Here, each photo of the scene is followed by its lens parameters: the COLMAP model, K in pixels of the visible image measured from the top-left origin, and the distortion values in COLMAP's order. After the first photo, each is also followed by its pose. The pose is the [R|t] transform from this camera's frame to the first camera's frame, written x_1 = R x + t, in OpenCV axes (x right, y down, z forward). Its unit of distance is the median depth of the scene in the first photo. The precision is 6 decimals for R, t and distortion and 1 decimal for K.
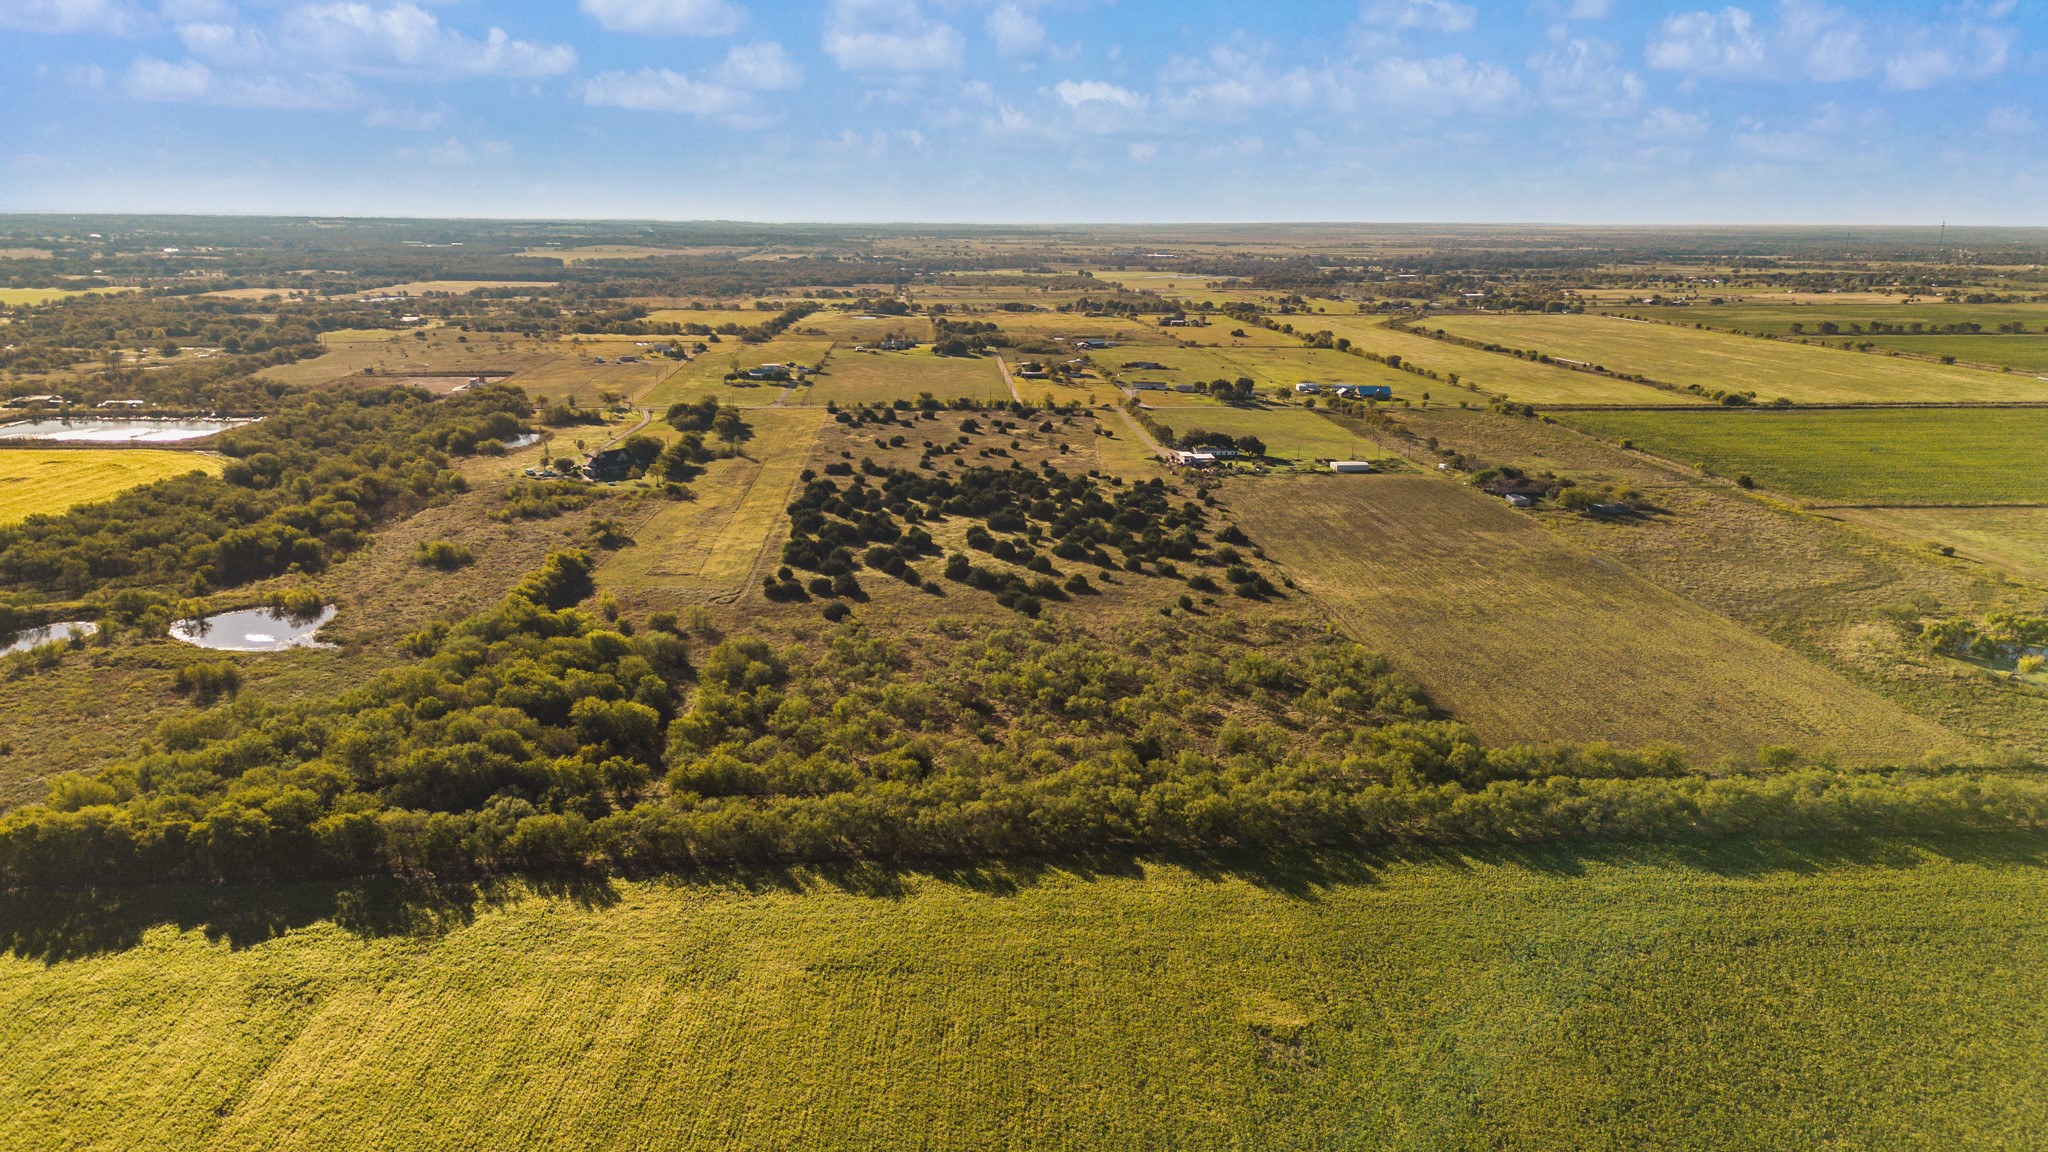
lens RADIAL K [[1432.9, 0, 1030.3], [0, 1432.9, 579.1], [0, 0, 1]] dist [0.088391, -0.086340]
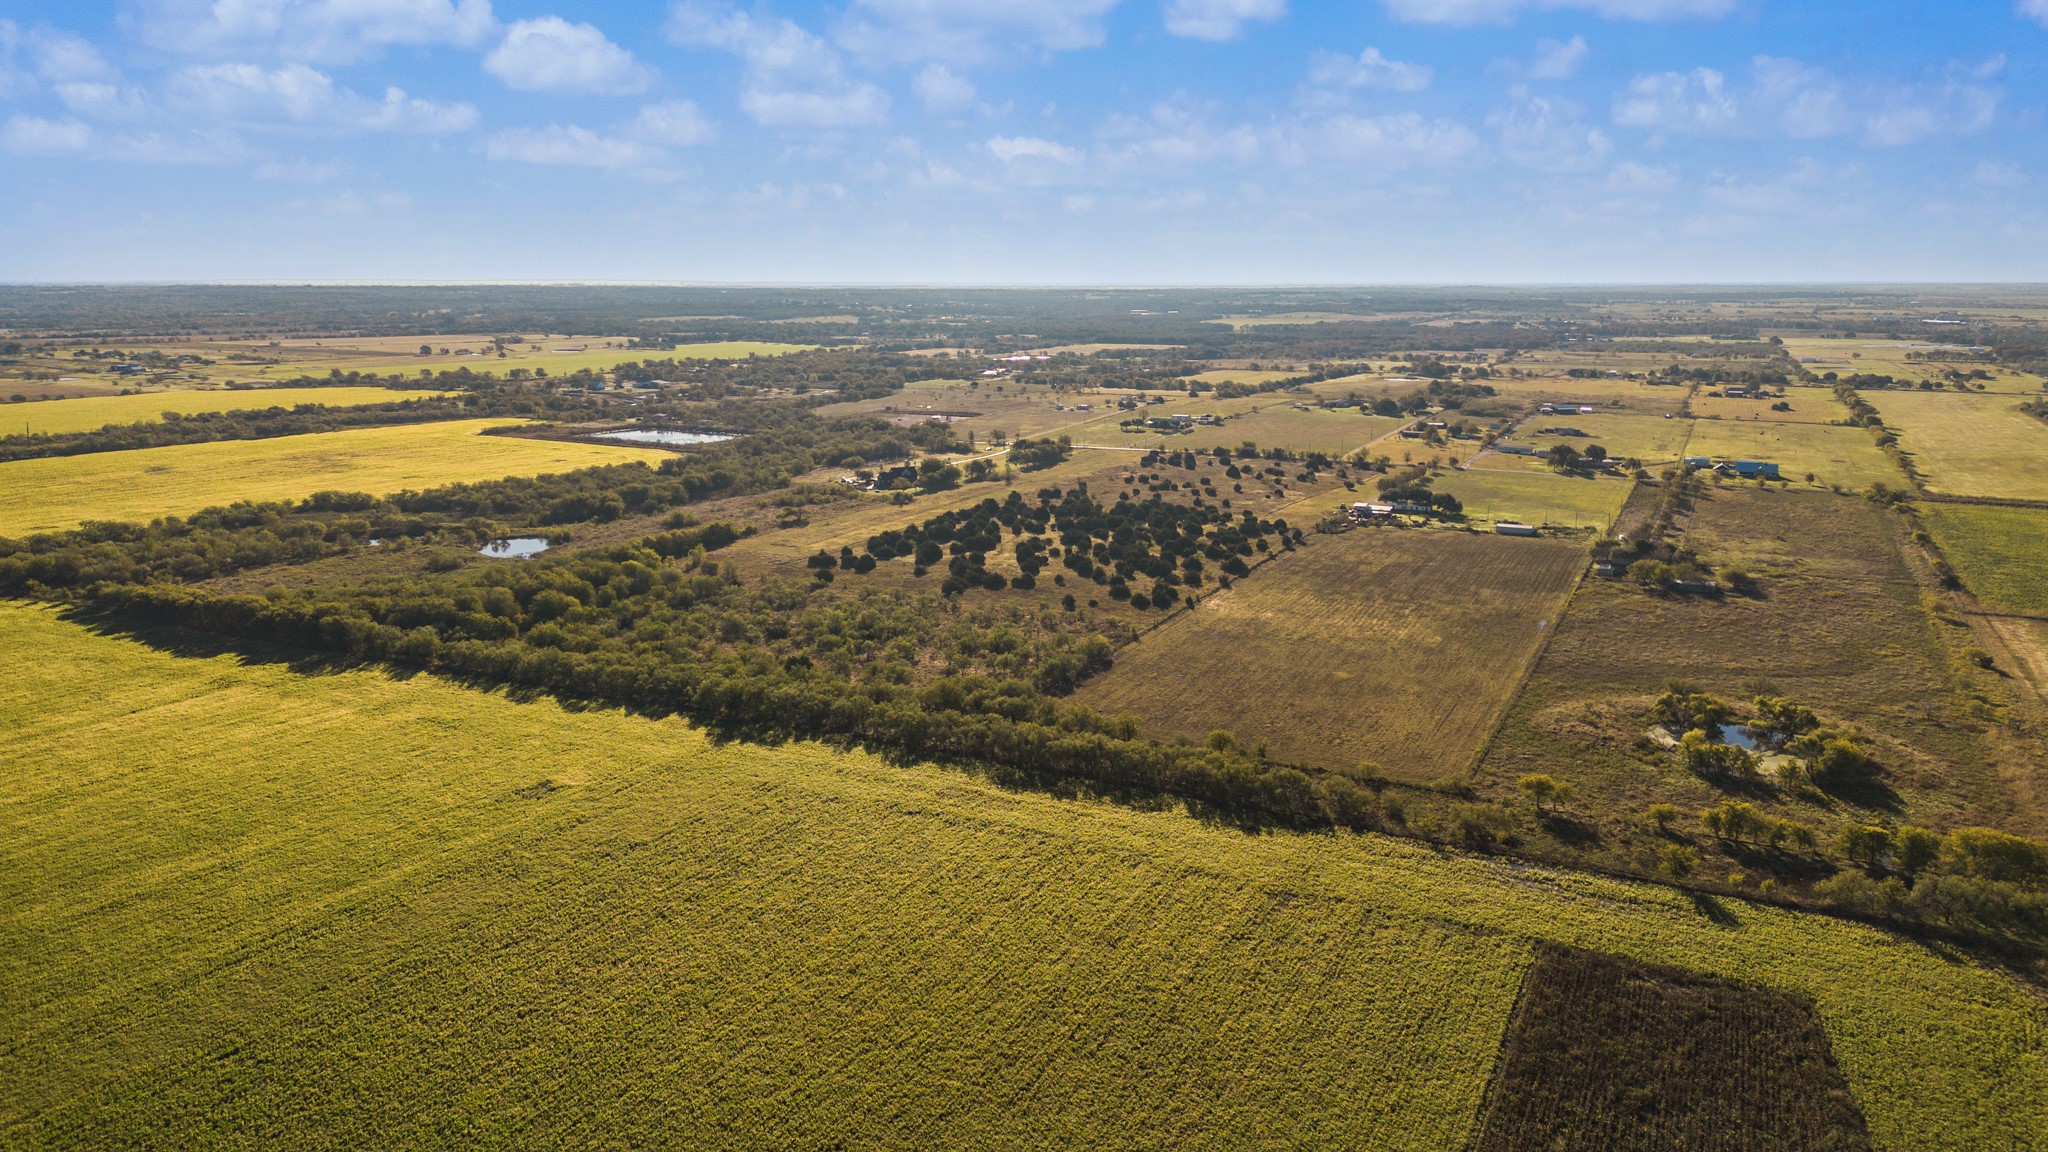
lens RADIAL K [[1432.9, 0, 1030.3], [0, 1432.9, 579.1], [0, 0, 1]] dist [0.088391, -0.086340]
pose [[0.854550, 0.100366, -0.509580, 0.311814], [-0.122494, 0.992419, -0.009953, 0.006541], [0.504718, 0.070925, 0.860366, -0.035186]]
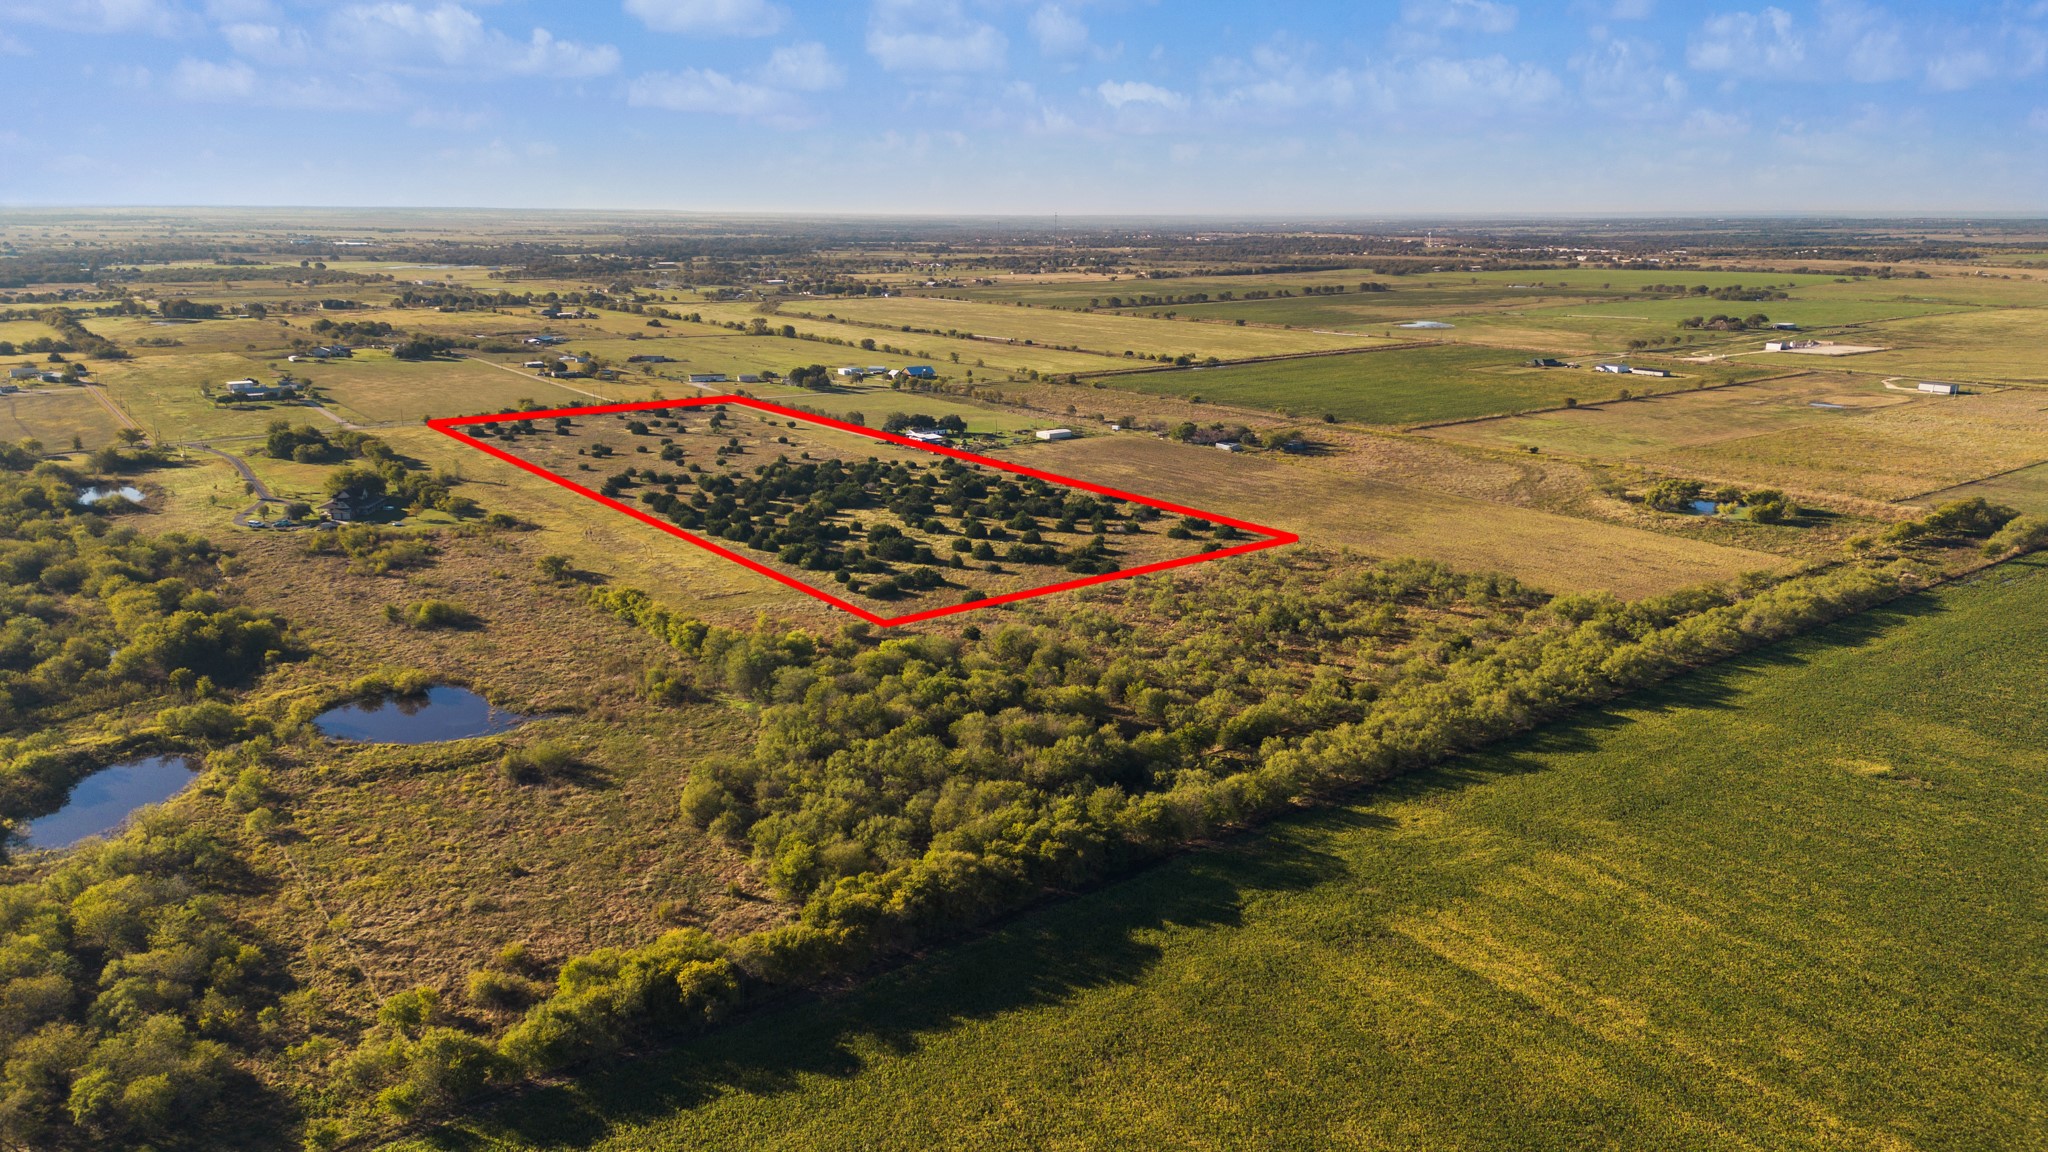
lens RADIAL K [[1432.9, 0, 1030.3], [0, 1432.9, 579.1], [0, 0, 1]] dist [0.088391, -0.086340]
pose [[0.833124, -0.141622, 0.534648, -0.282234], [0.136478, 0.989410, 0.049413, -0.016508], [-0.535984, 0.031801, 0.843629, 0.043567]]
